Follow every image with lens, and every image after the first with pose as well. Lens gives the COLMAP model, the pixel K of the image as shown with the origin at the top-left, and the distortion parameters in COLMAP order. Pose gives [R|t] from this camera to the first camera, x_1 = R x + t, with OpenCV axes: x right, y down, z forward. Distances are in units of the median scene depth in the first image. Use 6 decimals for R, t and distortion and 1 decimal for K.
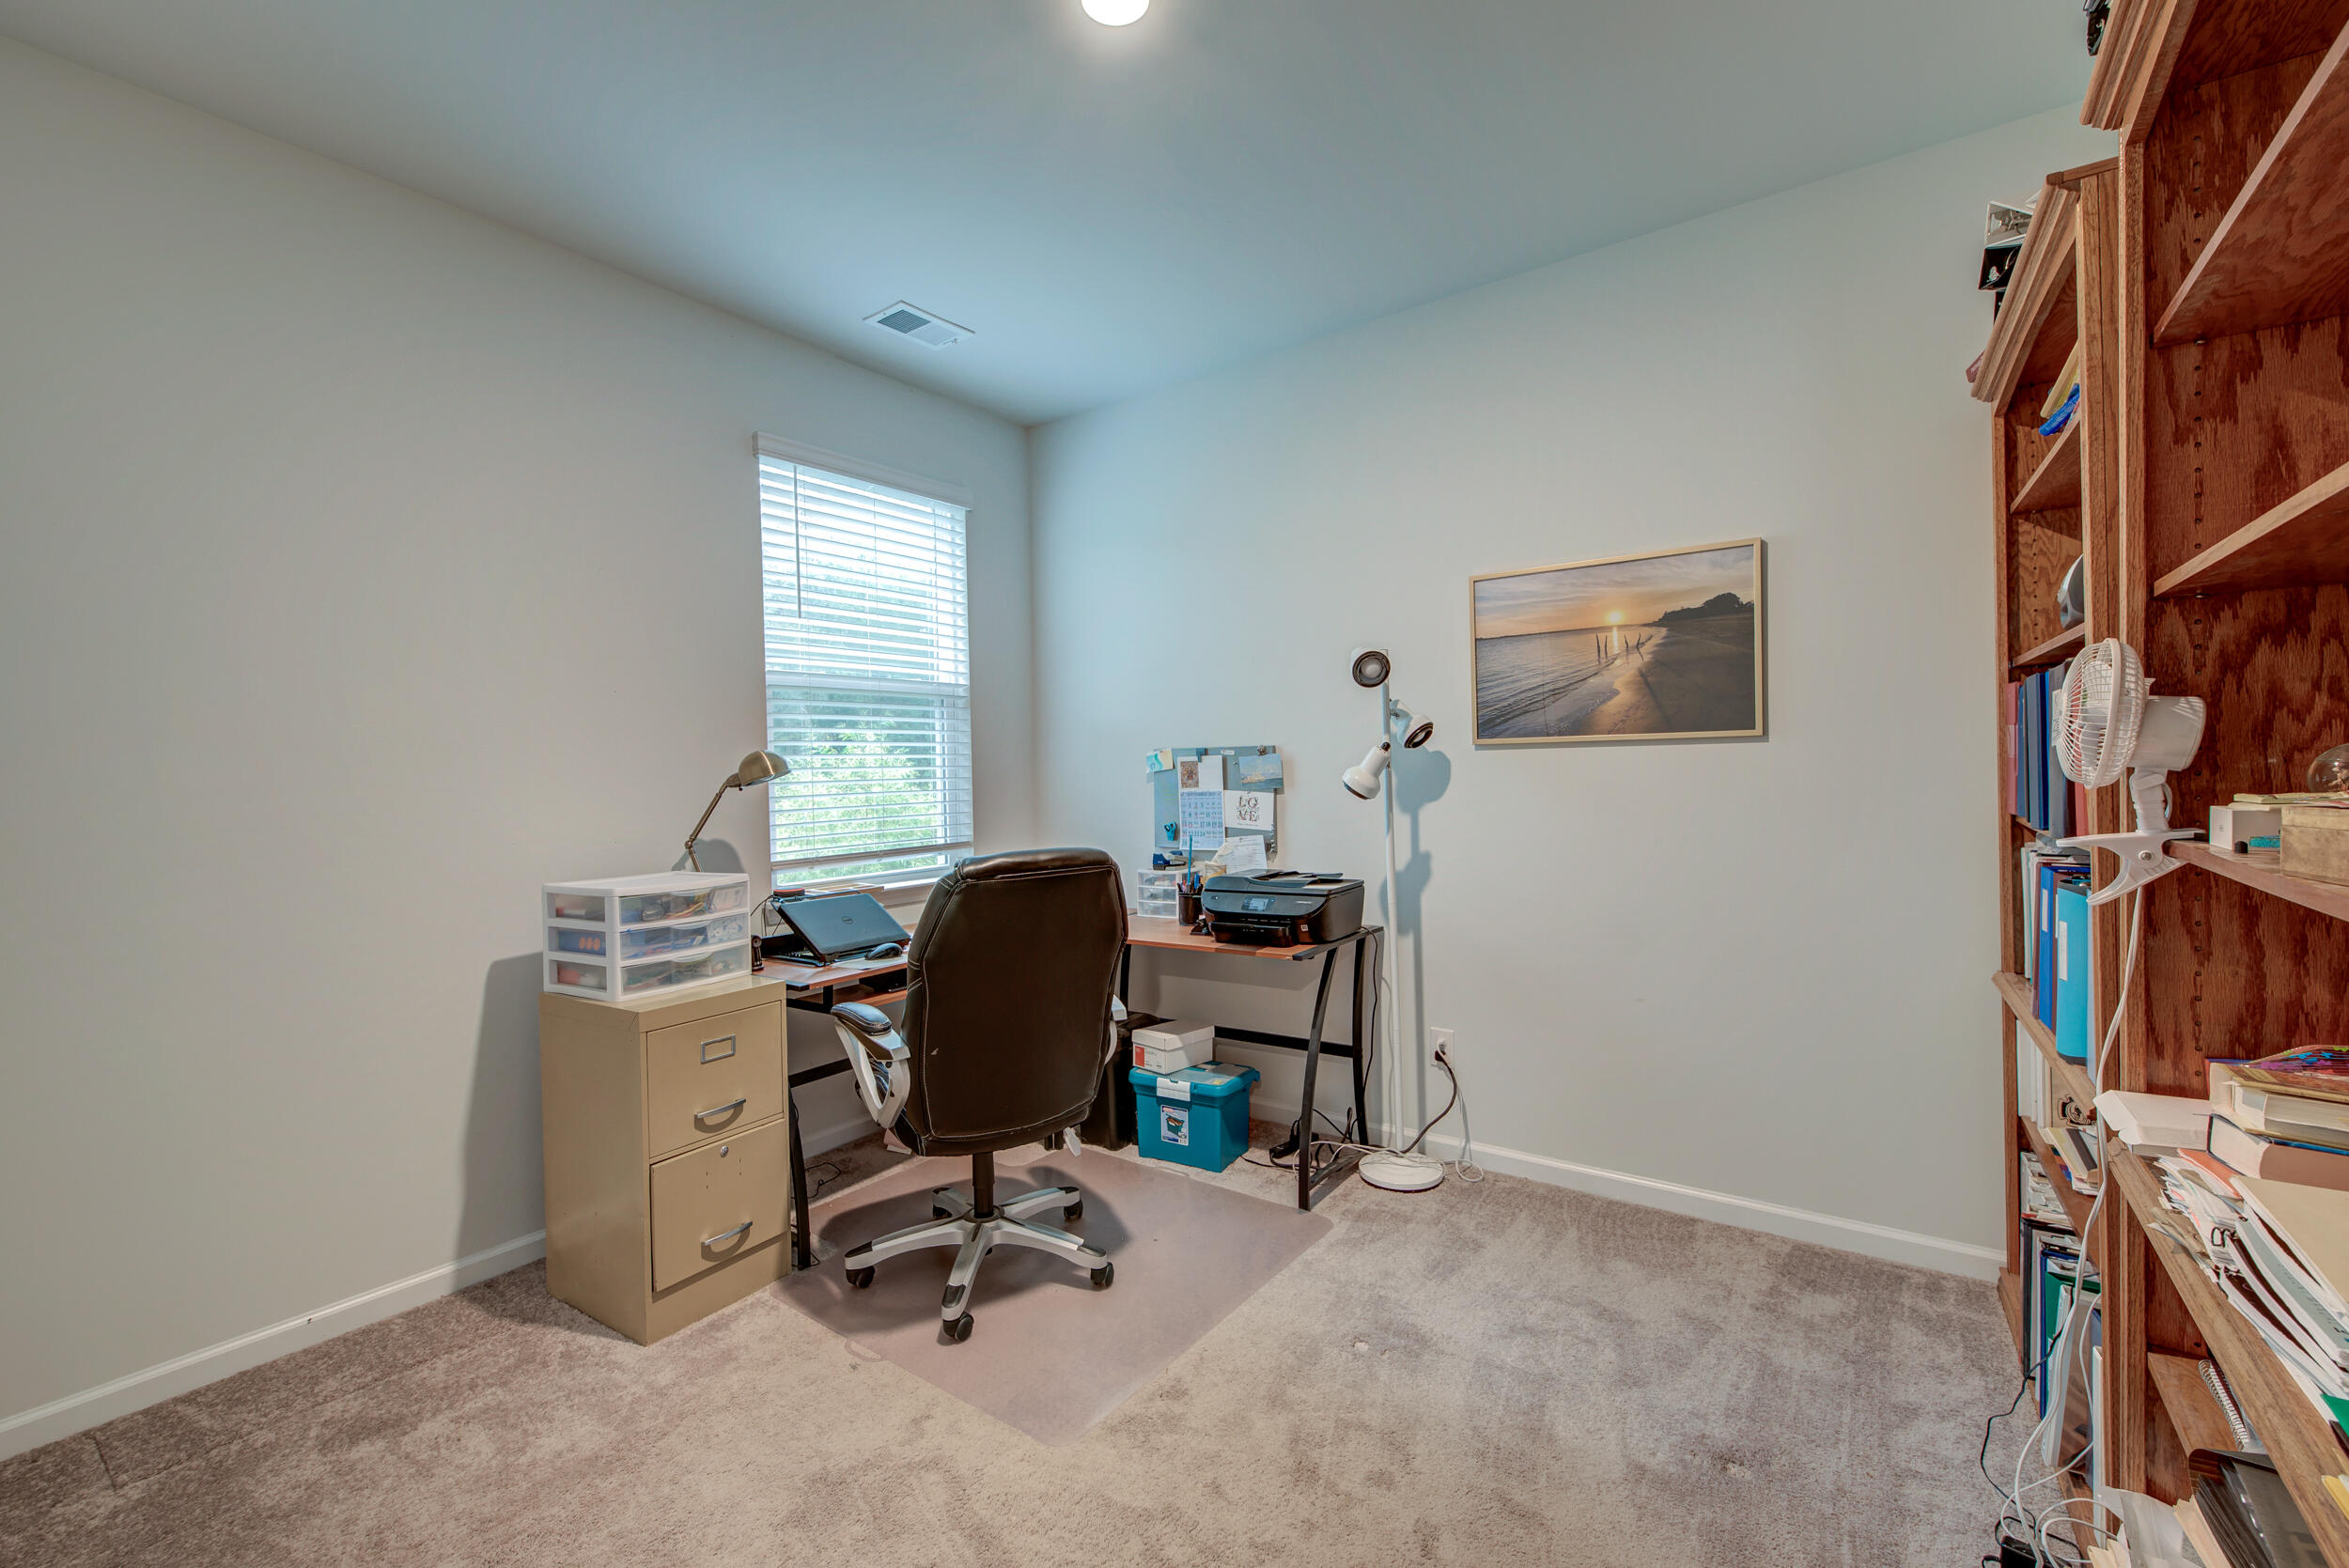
lens RADIAL K [[993.1, 0, 1159.1], [0, 993.1, 776.0], [0, 0, 1]] dist [0.013765, -0.003802]
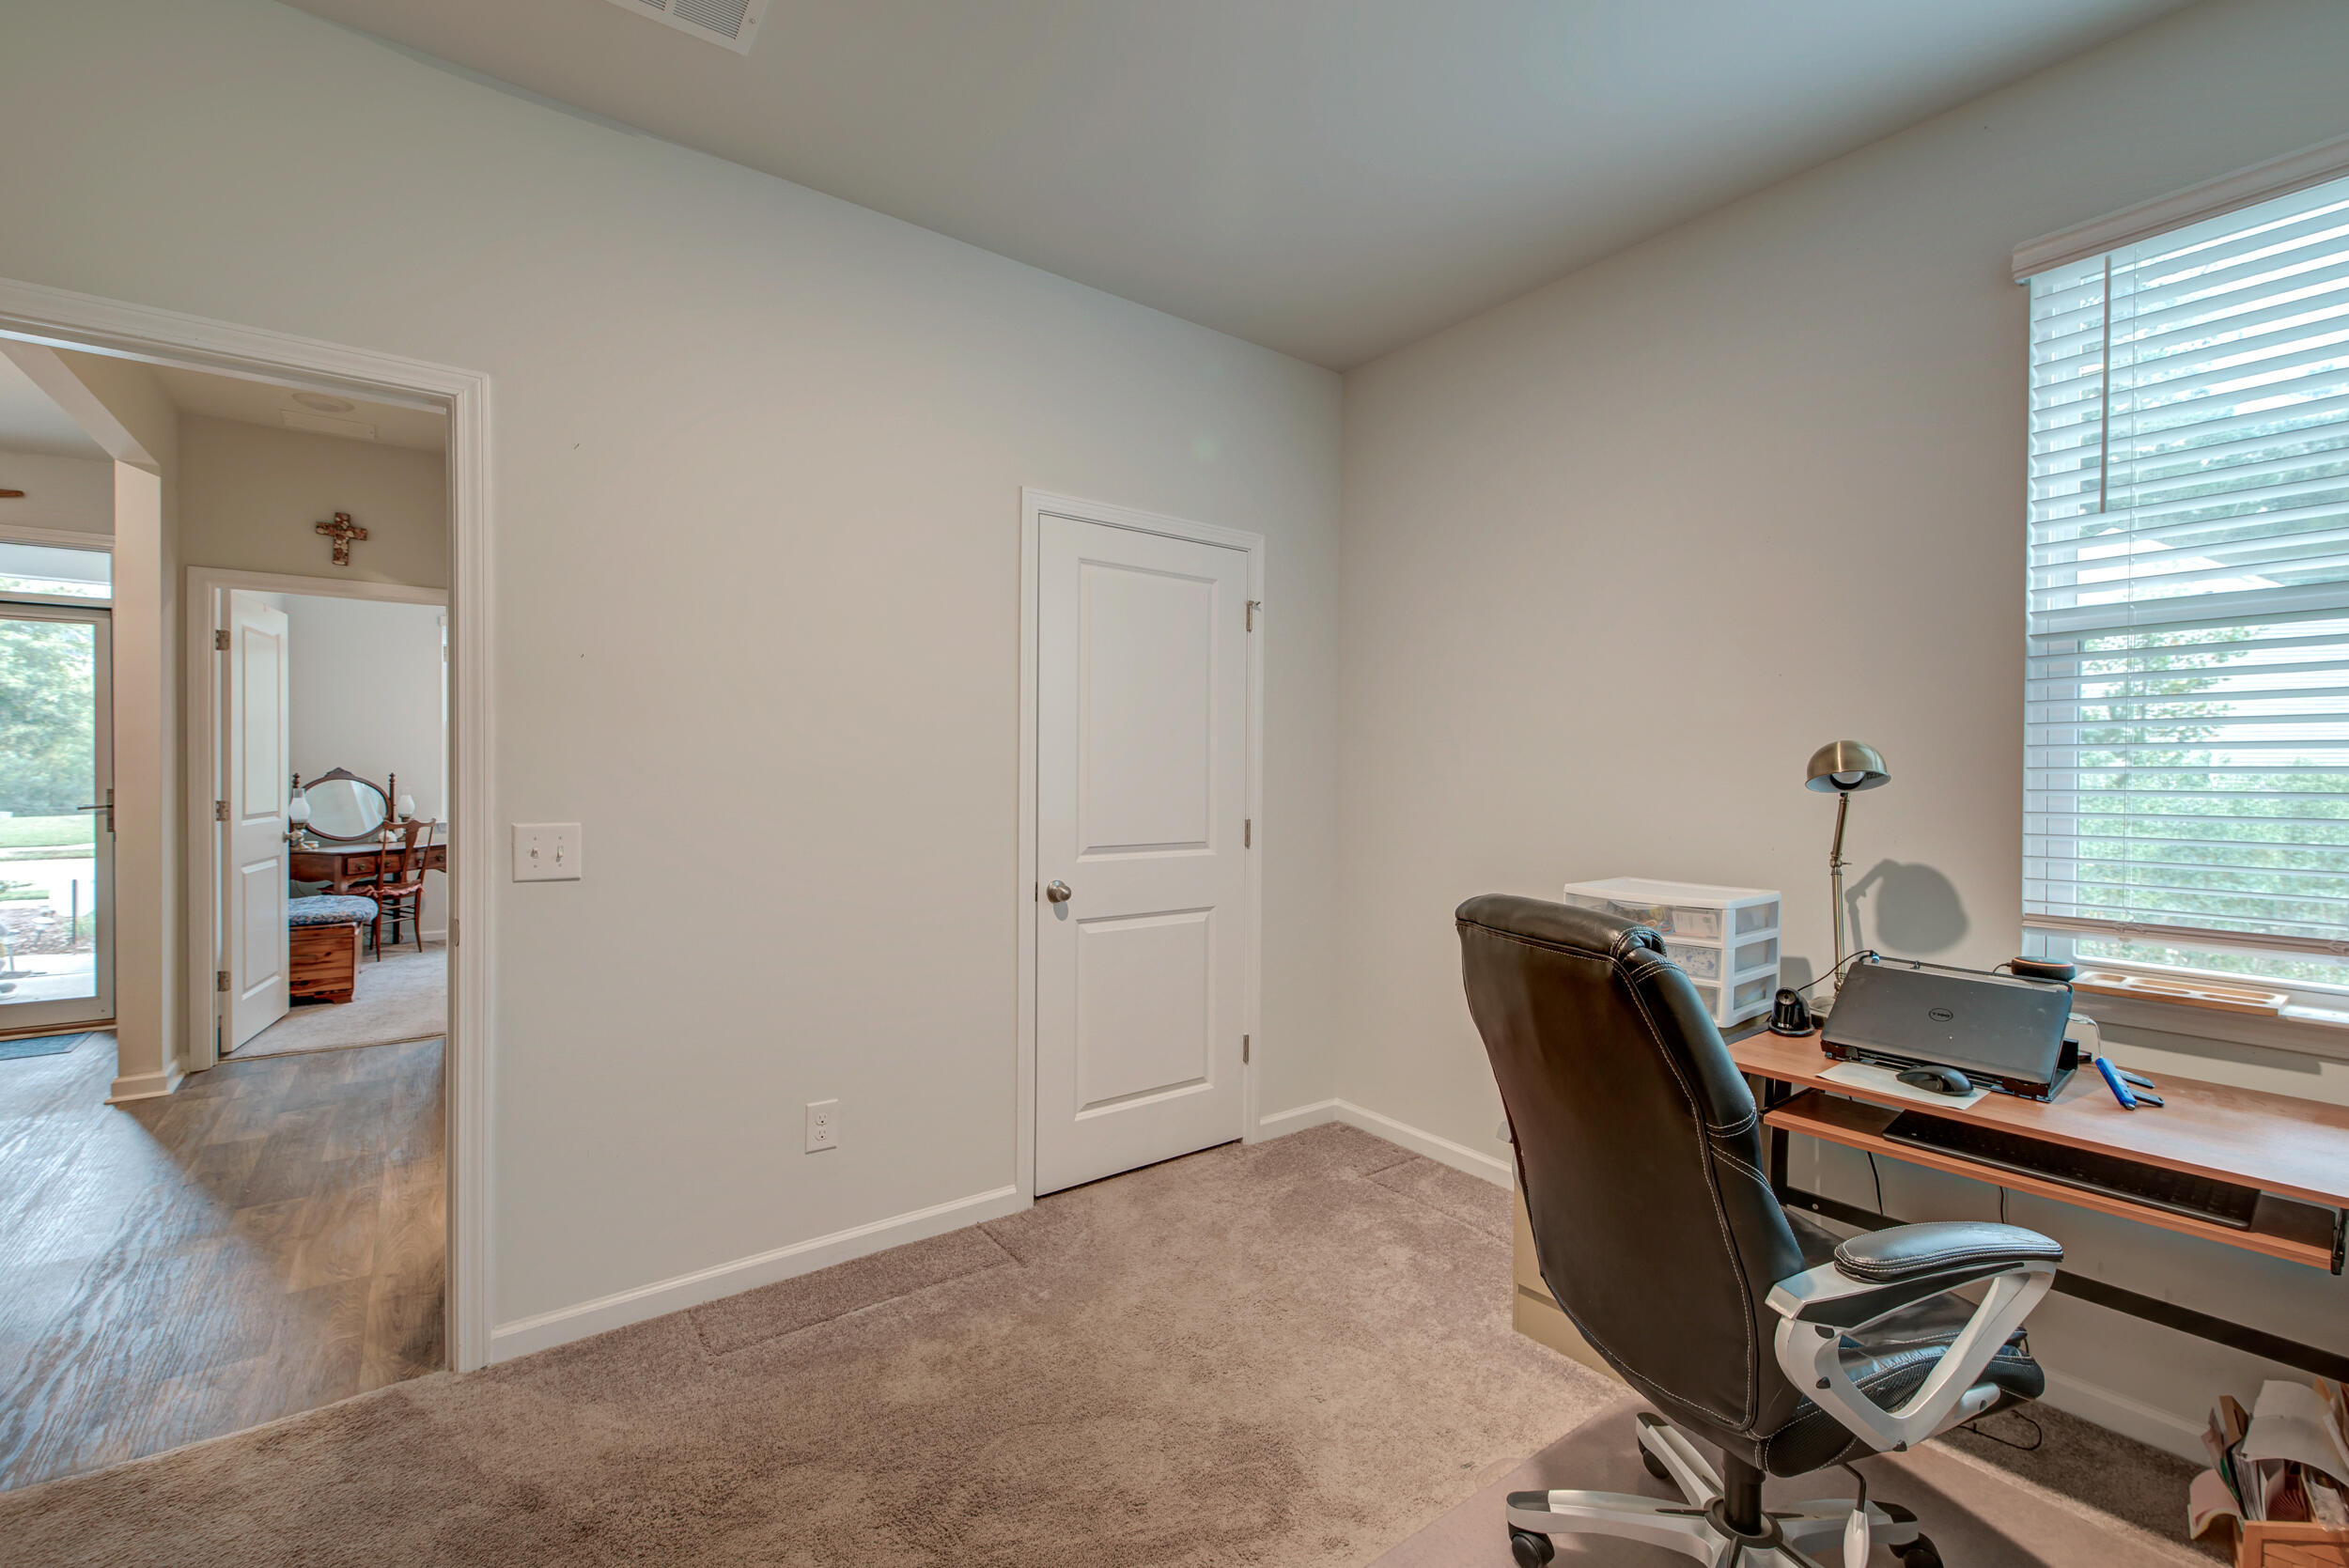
lens RADIAL K [[993.1, 0, 1175.7], [0, 993.1, 777.9], [0, 0, 1]] dist [0.013765, -0.003802]
pose [[-0.301142, 0.026388, -0.953214, 0.627436], [-0.004883, 0.999561, 0.029214, -0.027553], [0.953567, 0.013452, -0.300881, 1.092304]]
